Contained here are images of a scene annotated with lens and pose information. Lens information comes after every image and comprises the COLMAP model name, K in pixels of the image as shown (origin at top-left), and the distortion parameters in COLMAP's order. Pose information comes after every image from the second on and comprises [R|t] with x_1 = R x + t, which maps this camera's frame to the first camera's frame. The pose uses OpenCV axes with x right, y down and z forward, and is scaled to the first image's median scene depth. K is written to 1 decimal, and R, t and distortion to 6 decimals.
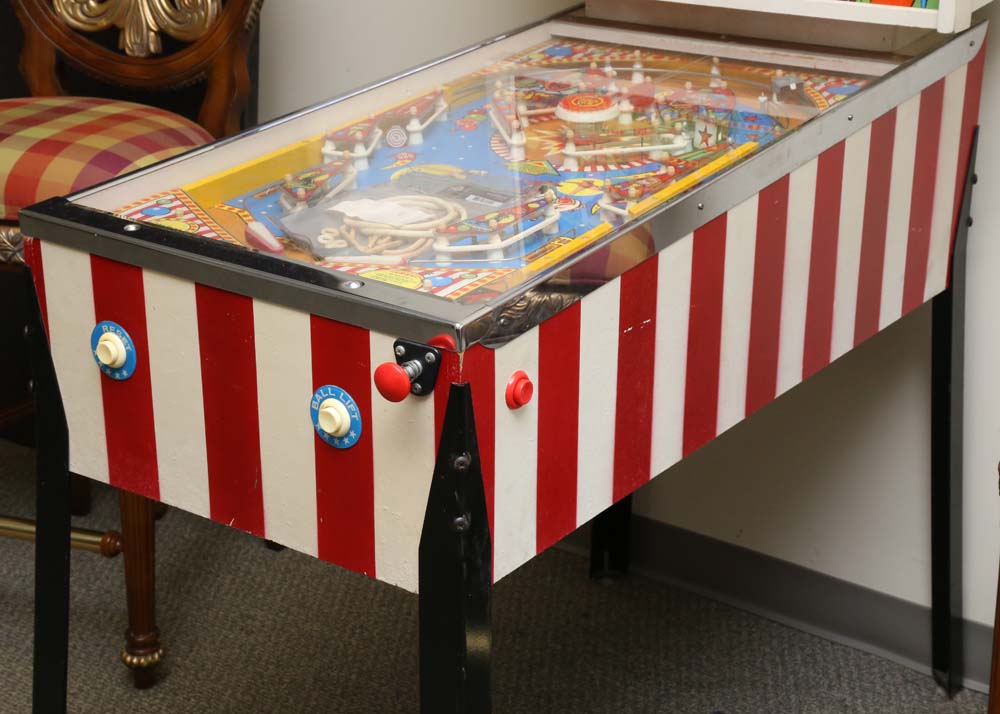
lens RADIAL K [[1814.8, 0, 517.5], [0, 1814.8, 358.8], [0, 0, 1]] dist [0.227196, 0.066790]
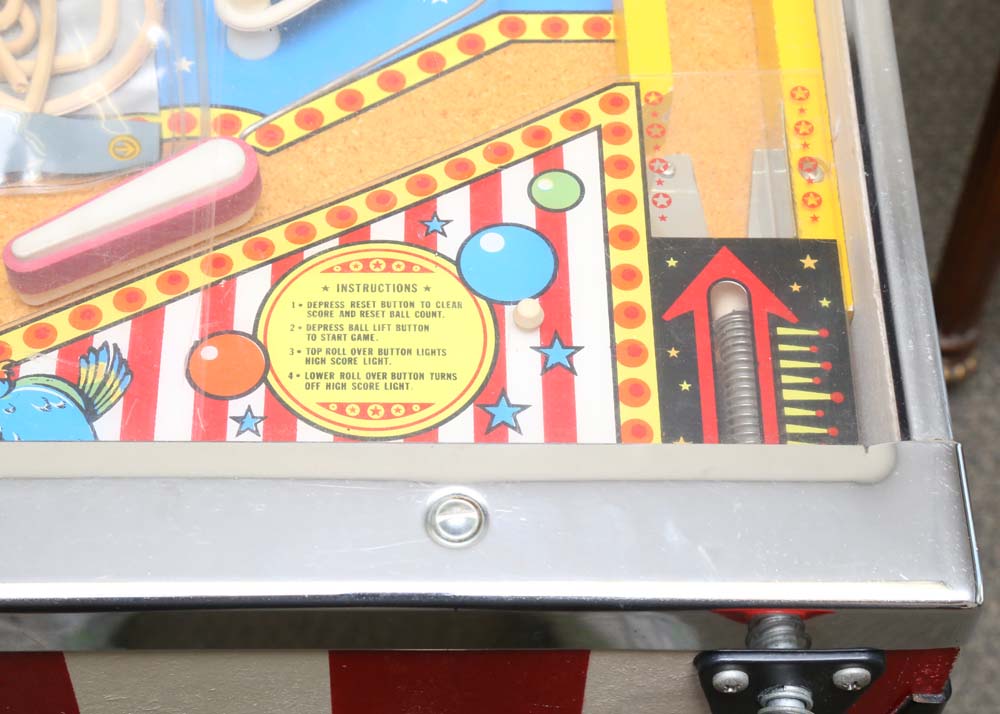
lens RADIAL K [[2057.5, 0, 472.3], [0, 2057.5, 356.8], [0, 0, 1]] dist [0.190895, -0.030879]
pose [[0.808458, -0.474553, 0.348131, -0.145832], [0.193497, 0.772932, 0.604265, -0.199352], [-0.555837, -0.421160, 0.716707, 0.592245]]
